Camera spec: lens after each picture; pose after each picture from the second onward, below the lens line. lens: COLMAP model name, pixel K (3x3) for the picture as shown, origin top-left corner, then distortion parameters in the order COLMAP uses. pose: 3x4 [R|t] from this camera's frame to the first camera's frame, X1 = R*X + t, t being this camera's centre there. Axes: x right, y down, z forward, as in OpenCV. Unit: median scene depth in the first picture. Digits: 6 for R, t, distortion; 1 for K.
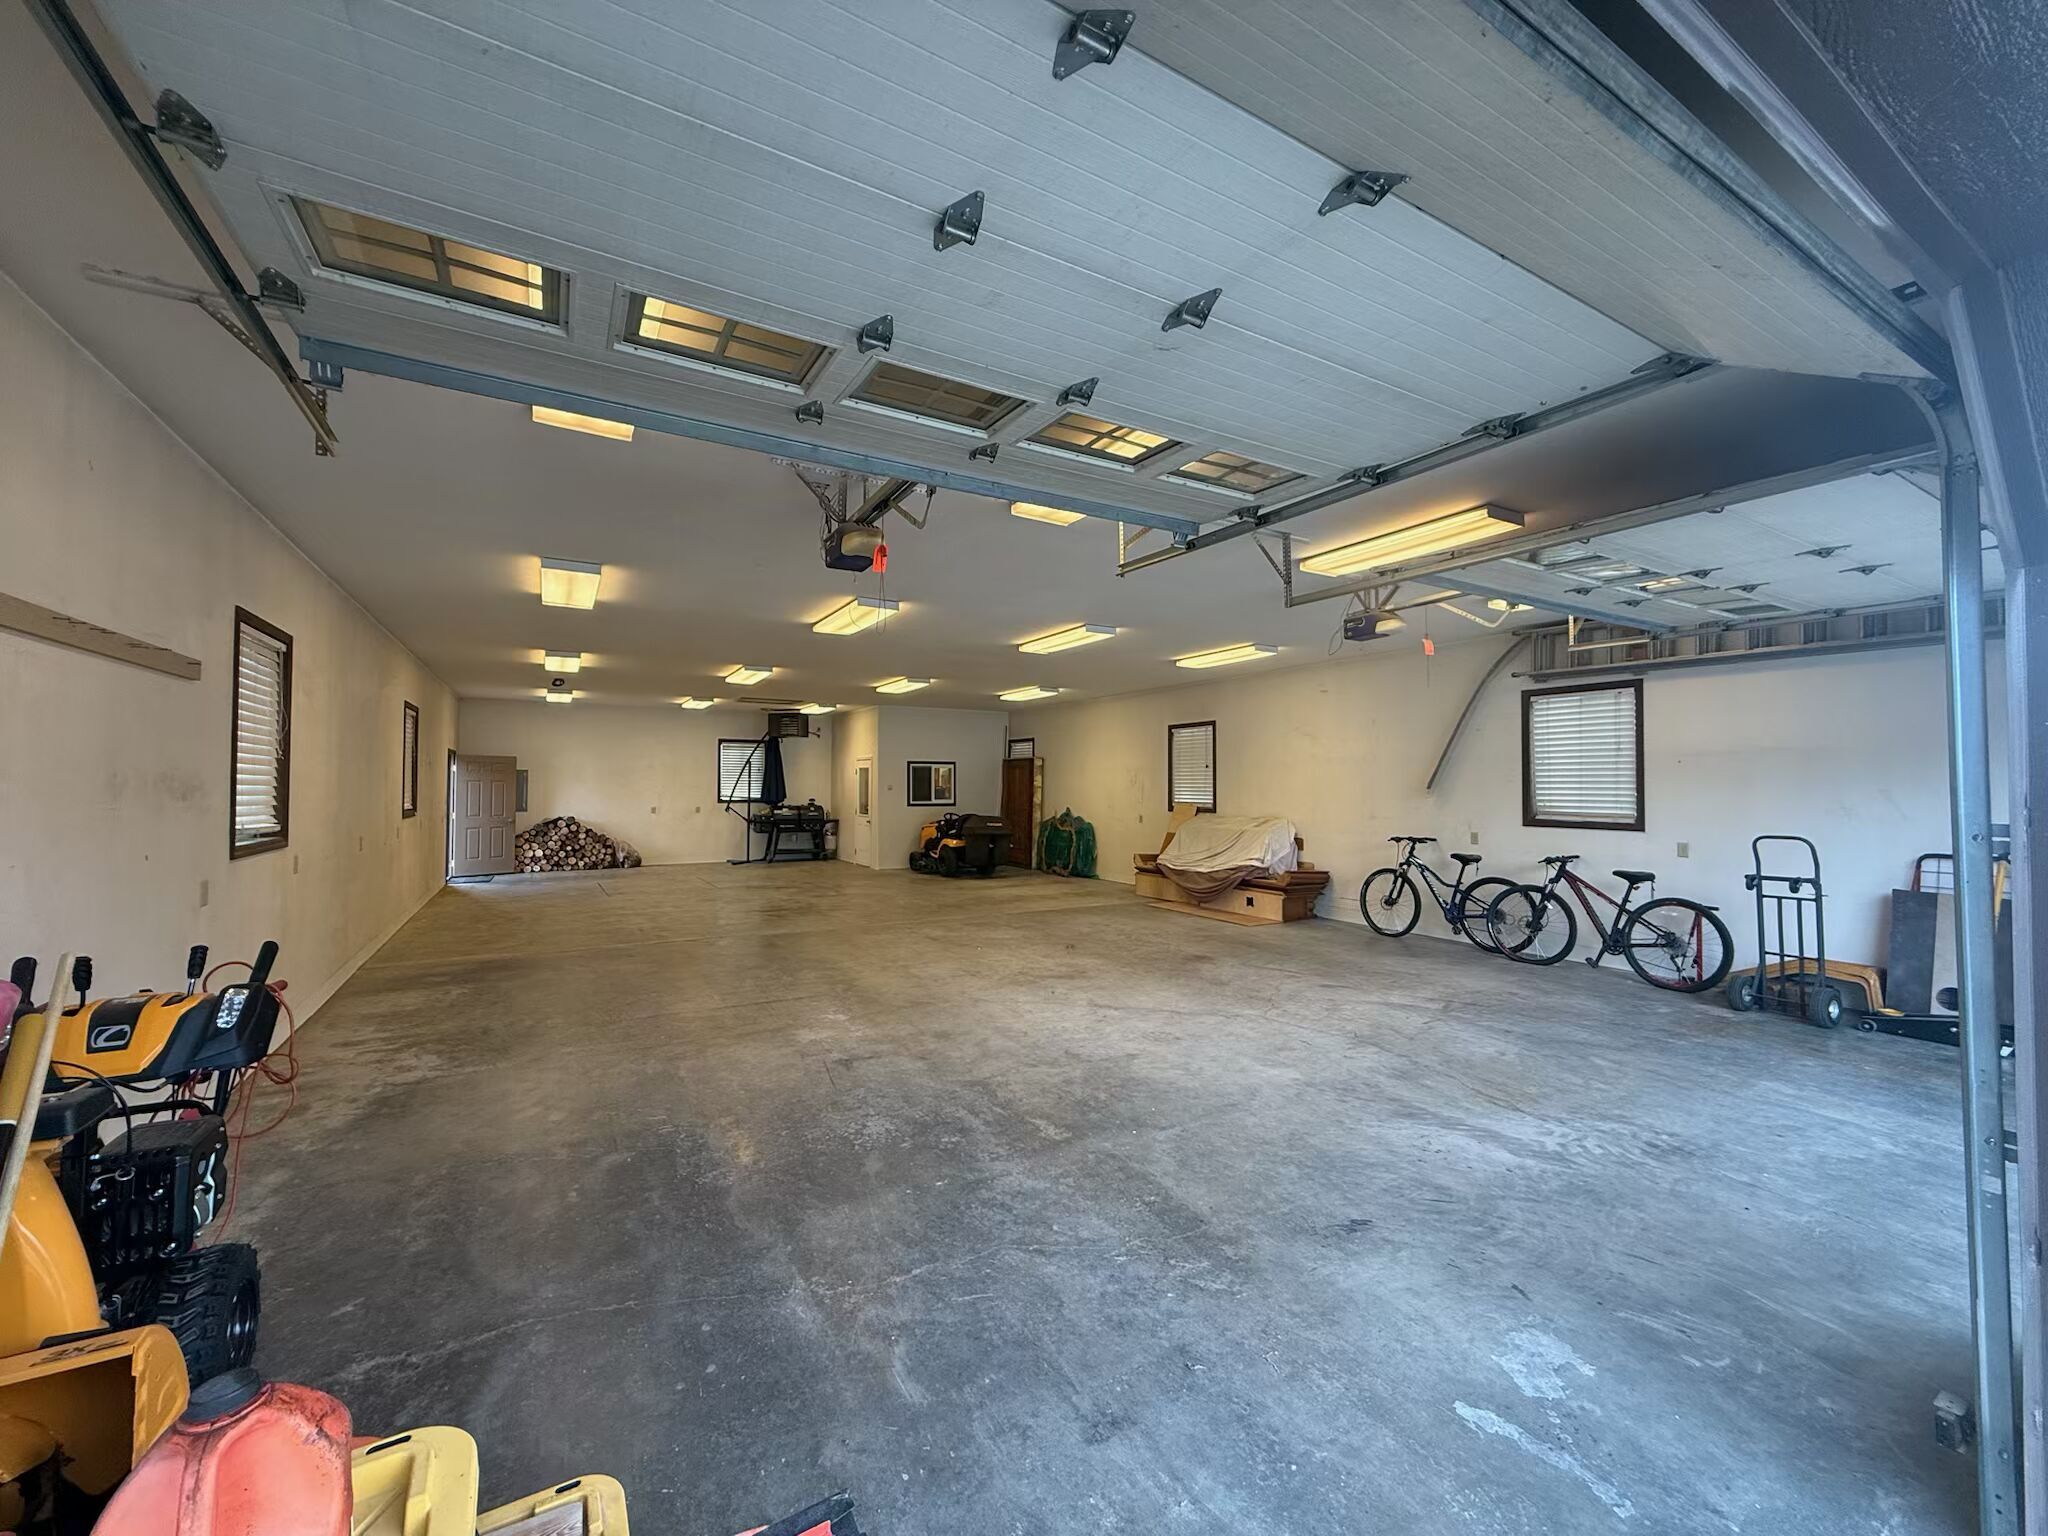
lens RADIAL K [[808.6, 0, 1014.0], [0, 808.6, 766.7], [0, 0, 1]] dist [-0.001679, -0.000034]
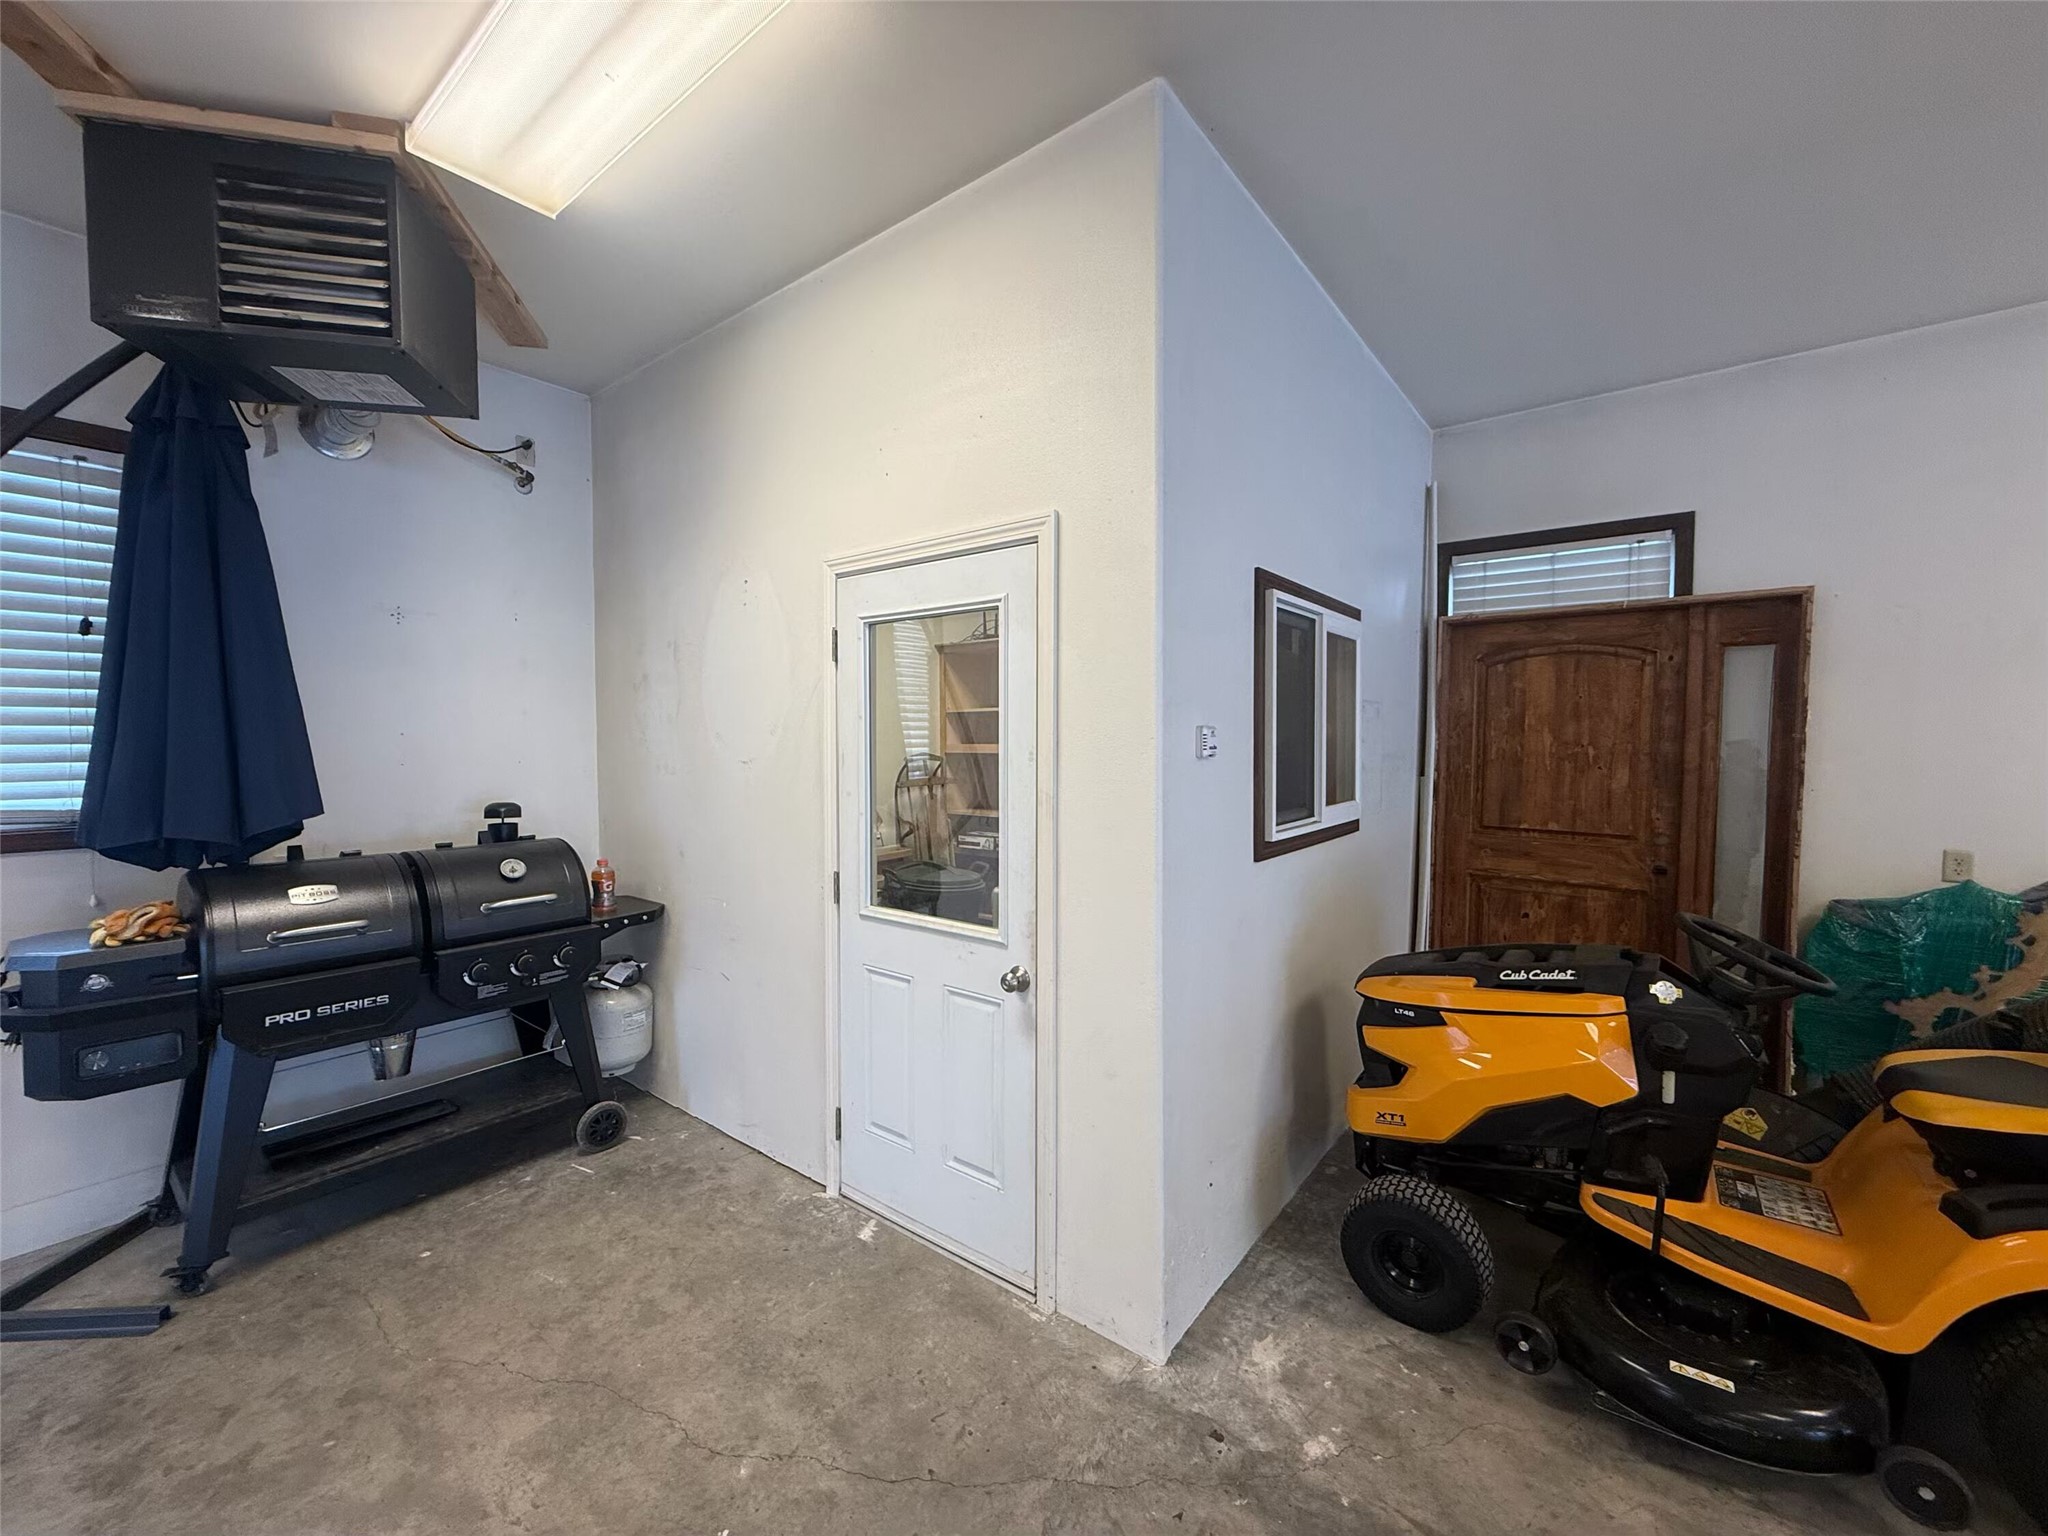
lens RADIAL K [[808.6, 0, 1014.0], [0, 808.6, 766.7], [0, 0, 1]] dist [-0.001679, -0.000034]
pose [[0.929195, -0.020280, 0.369032, -0.722729], [-0.005687, 0.997591, 0.069141, 0.062525], [-0.369545, -0.066345, 0.926841, 2.722267]]
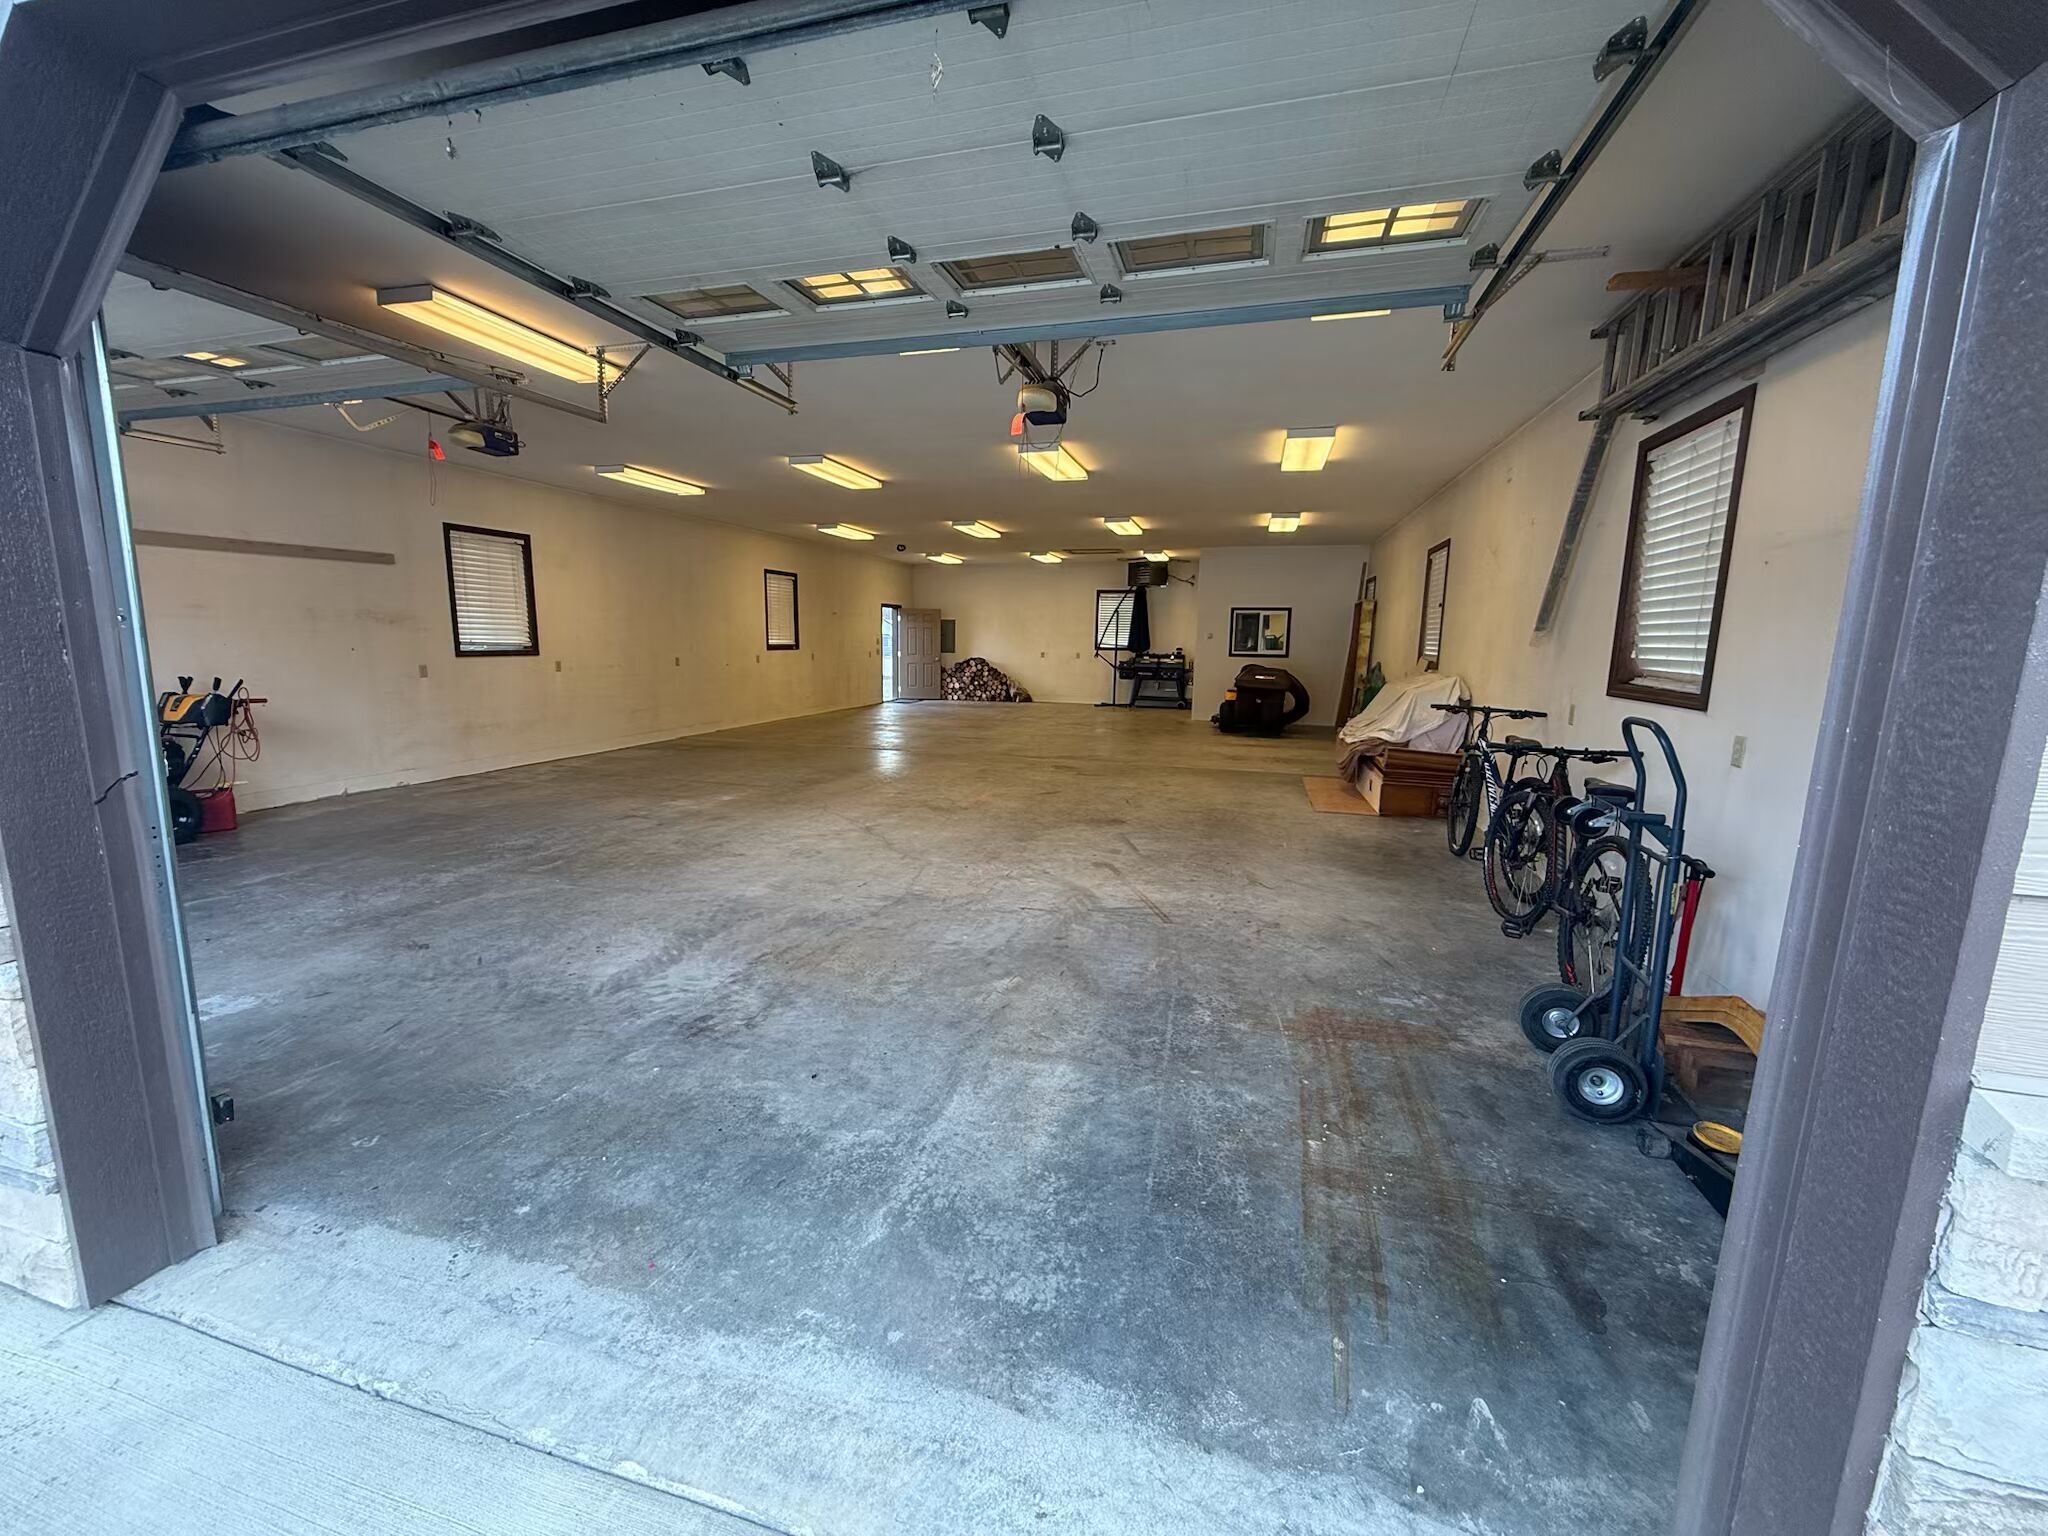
lens RADIAL K [[808.6, 0, 1014.0], [0, 808.6, 766.7], [0, 0, 1]] dist [-0.001679, -0.000034]
pose [[0.700273, 0.120632, -0.703609, 1.158595], [0.004348, 0.984880, 0.173183, 0.035840], [0.713862, -0.124335, 0.689161, 0.483238]]
